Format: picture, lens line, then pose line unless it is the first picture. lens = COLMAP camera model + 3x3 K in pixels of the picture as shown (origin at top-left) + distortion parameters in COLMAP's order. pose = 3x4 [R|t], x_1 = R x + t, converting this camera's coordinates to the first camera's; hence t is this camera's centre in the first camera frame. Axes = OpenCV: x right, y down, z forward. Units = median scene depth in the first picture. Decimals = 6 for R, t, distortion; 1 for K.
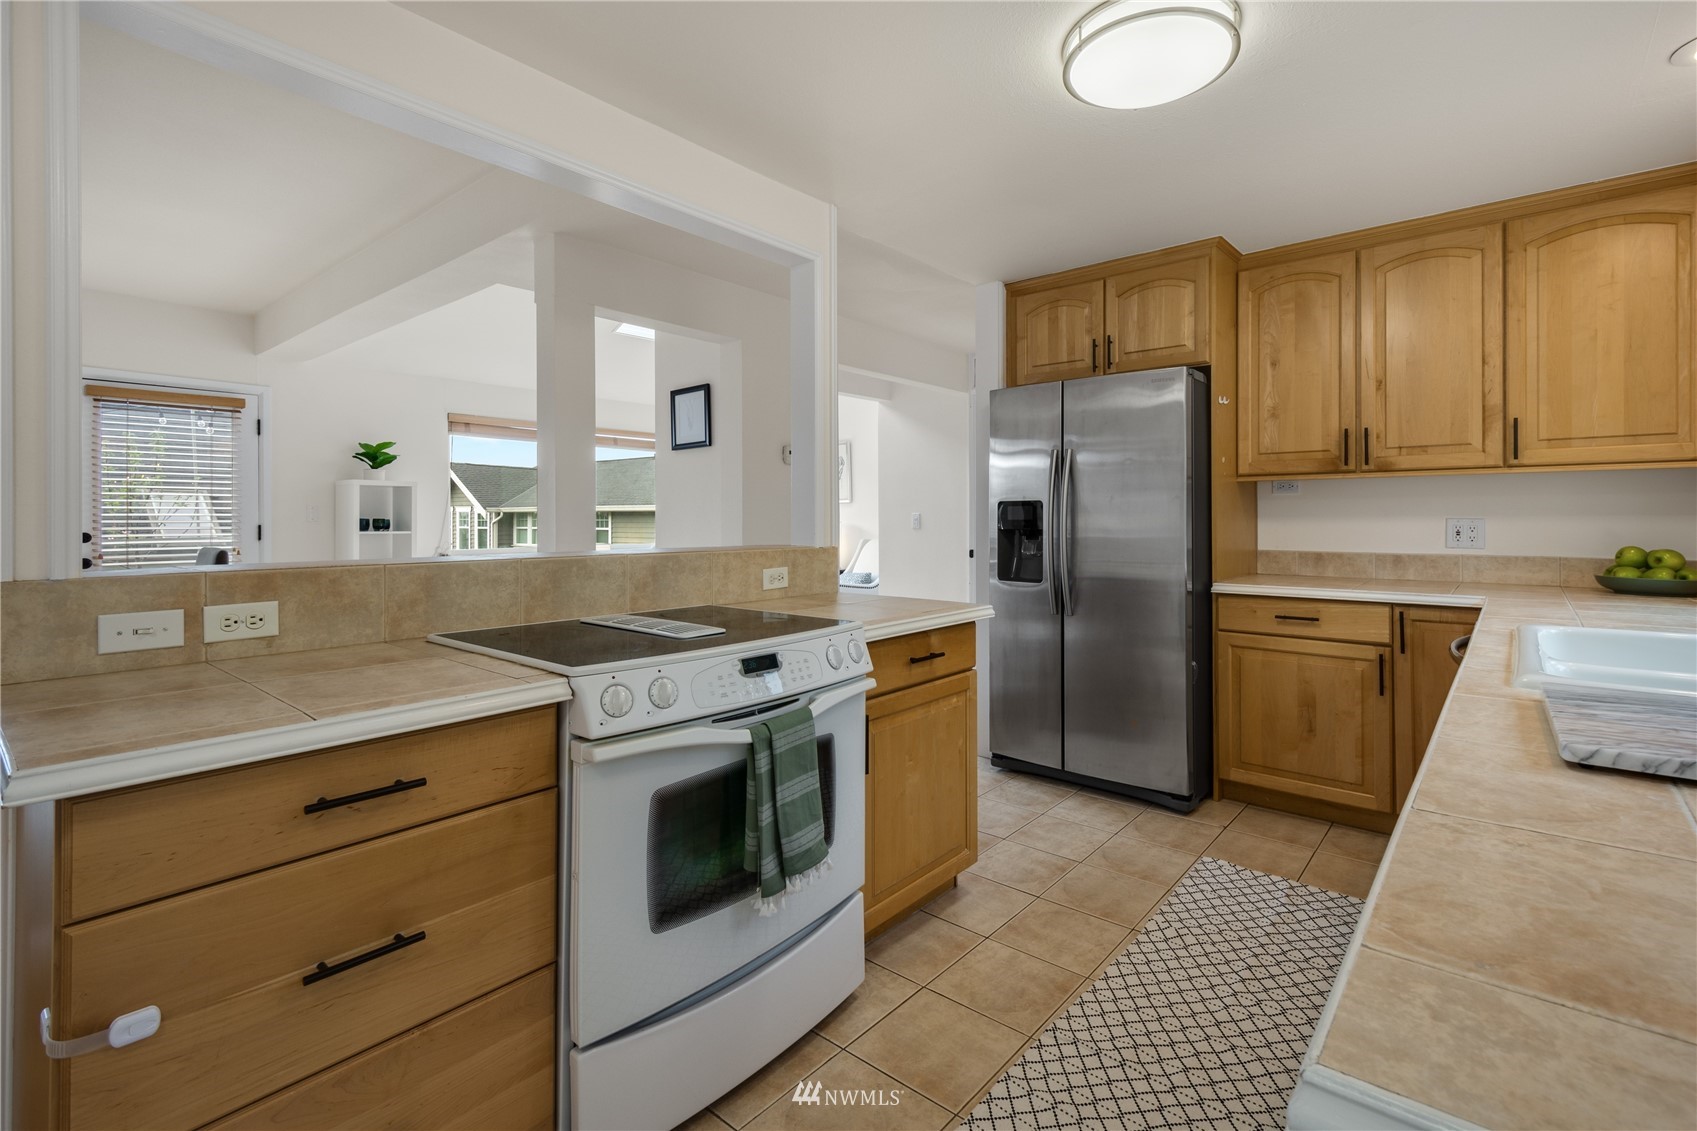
lens RADIAL K [[766.7, 0, 886.4], [0, 766.7, 521.8], [0, 0, 1]] dist [0.002522, -0.000248]
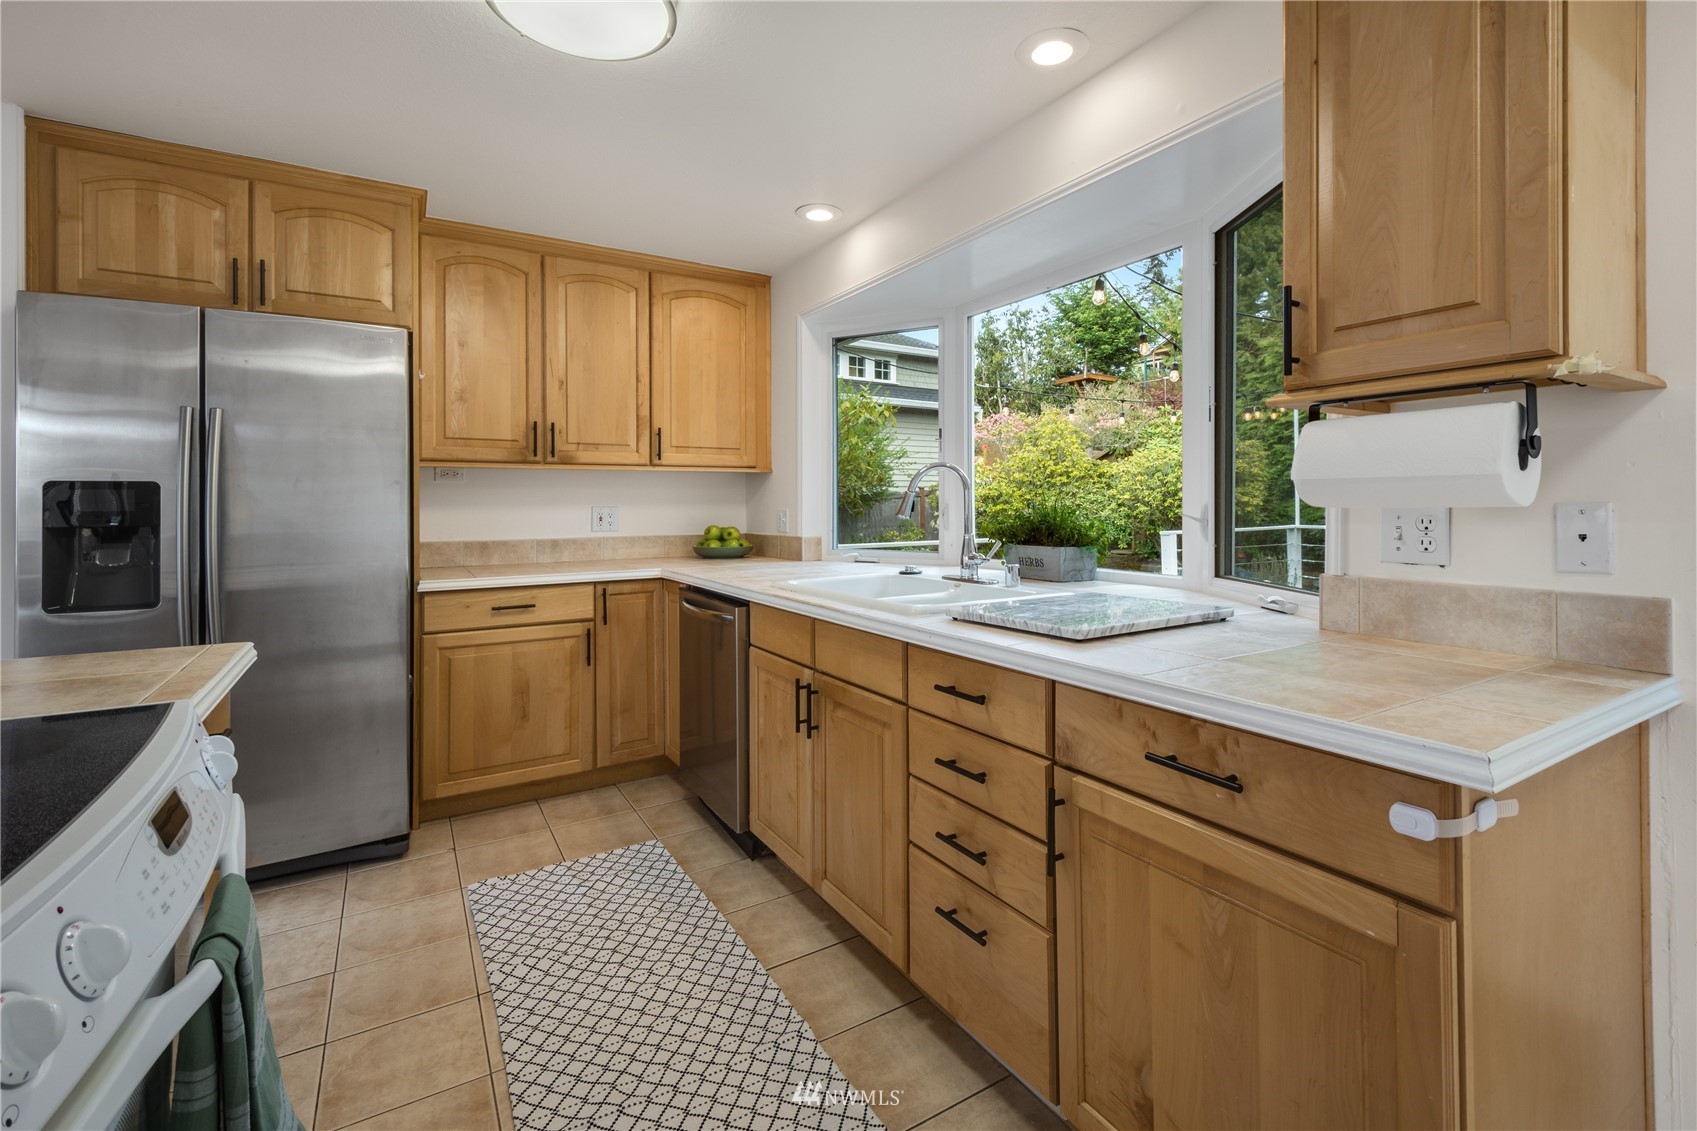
lens RADIAL K [[760.3, 0, 879.5], [0, 760.3, 503.6], [0, 0, 1]] dist [0.006065, -0.000755]
pose [[0.315639, 0.000535, 0.948879, -0.246221], [0.009519, 0.999948, -0.003730, -0.000301], [-0.948832, 0.010210, 0.315617, 0.231267]]
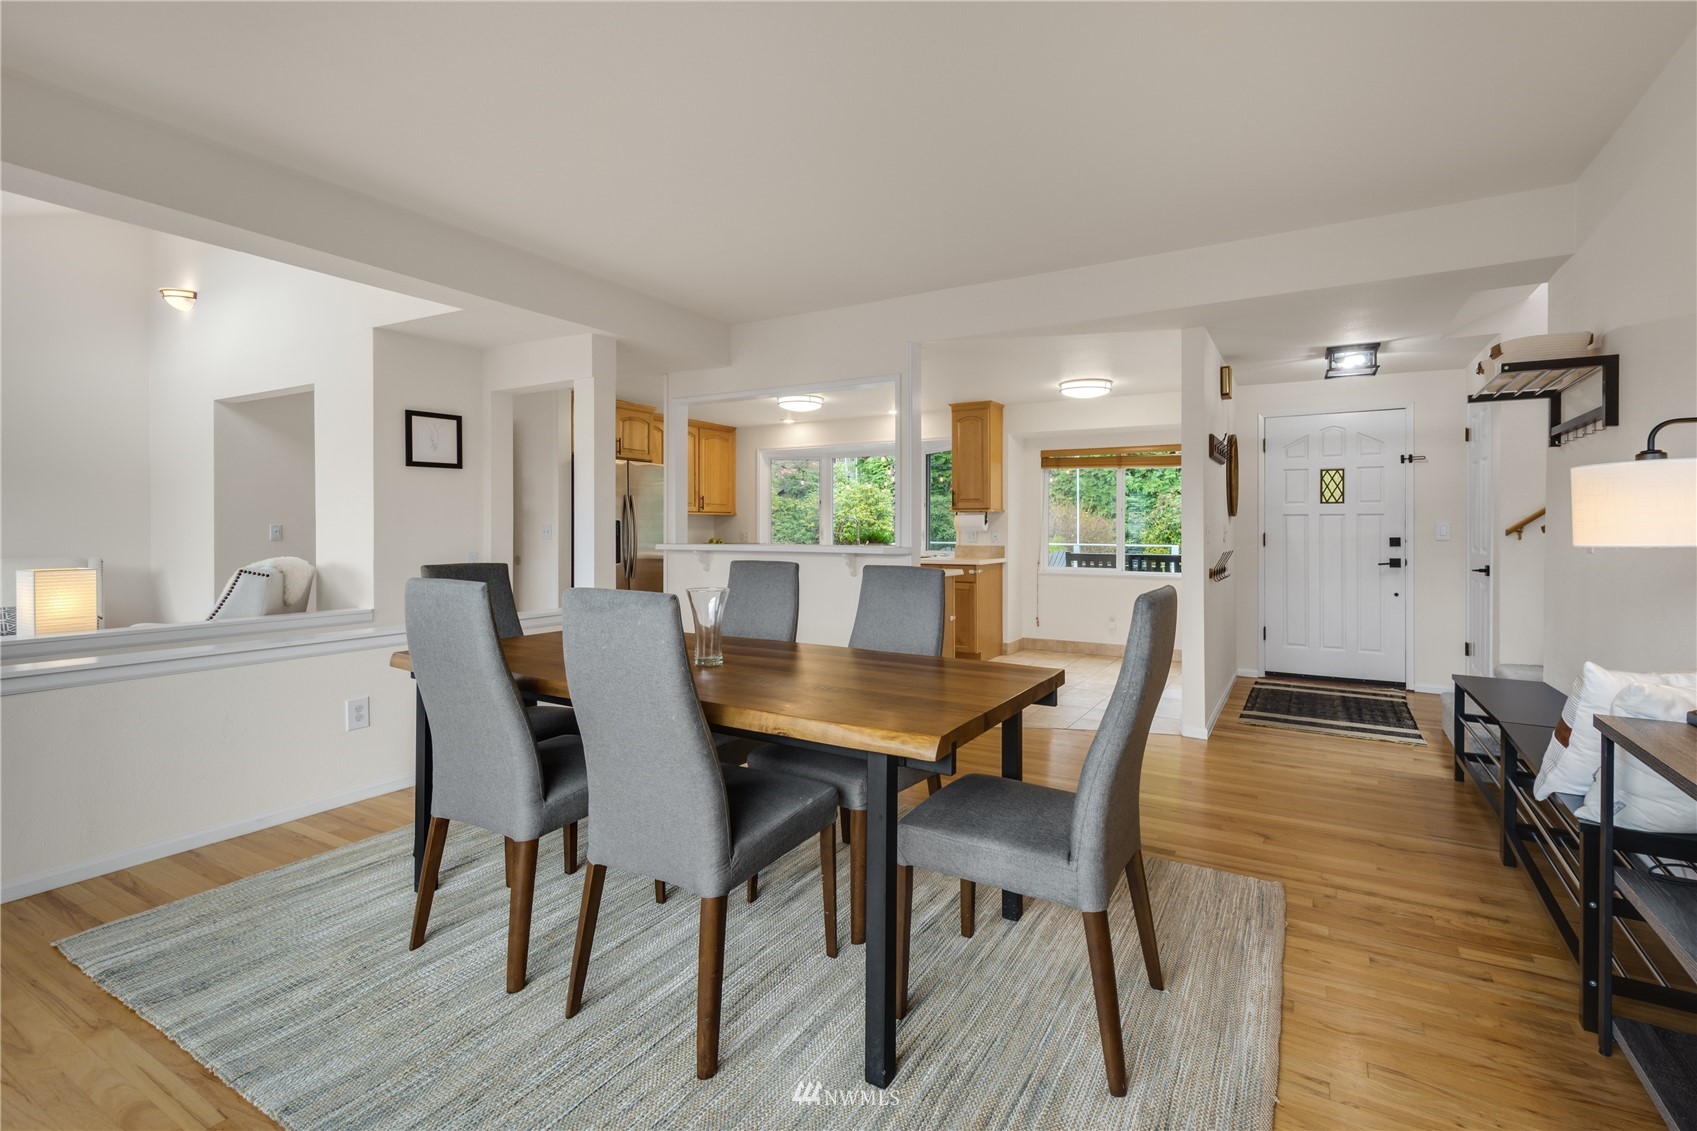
lens RADIAL K [[766.7, 0, 886.4], [0, 766.7, 521.8], [0, 0, 1]] dist [0.002522, -0.000248]
pose [[-0.180927, 0.010455, 0.983441, -2.012439], [0.006411, 0.999935, -0.009451, -0.003706], [-0.983476, 0.004595, -0.180983, 0.763545]]
